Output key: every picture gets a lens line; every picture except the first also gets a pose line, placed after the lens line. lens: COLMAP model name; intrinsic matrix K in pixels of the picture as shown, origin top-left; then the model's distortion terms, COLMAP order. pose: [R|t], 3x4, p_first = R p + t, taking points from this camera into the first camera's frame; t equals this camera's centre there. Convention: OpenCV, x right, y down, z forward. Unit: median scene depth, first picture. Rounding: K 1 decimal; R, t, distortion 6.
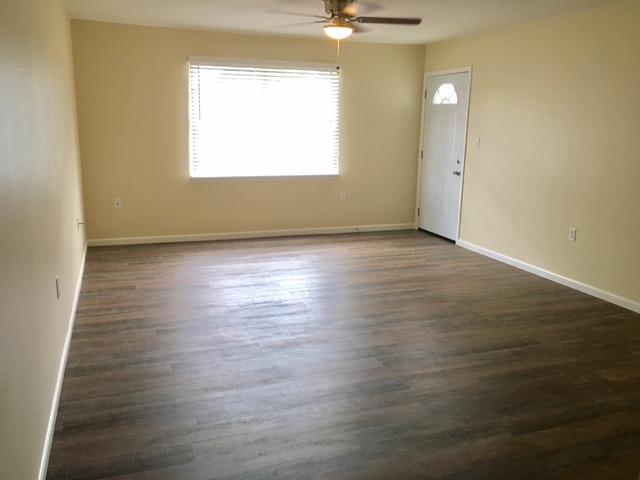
lens RADIAL K [[551.7, 0, 312.9], [0, 551.7, 235.0], [0, 0, 1]] dist [0.074841, -0.099044]
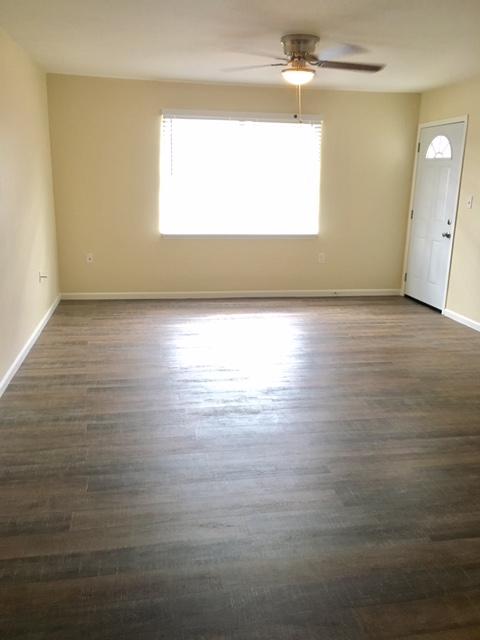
lens RADIAL K [[551.7, 0, 237.3], [0, 551.7, 311.2], [0, 0, 1]] dist [0.074841, -0.099044]
pose [[0.985261, 0.044600, -0.165142, 0.097805], [-0.040098, 0.998730, 0.030498, -0.002804], [0.166292, -0.023426, 0.985798, 0.059581]]
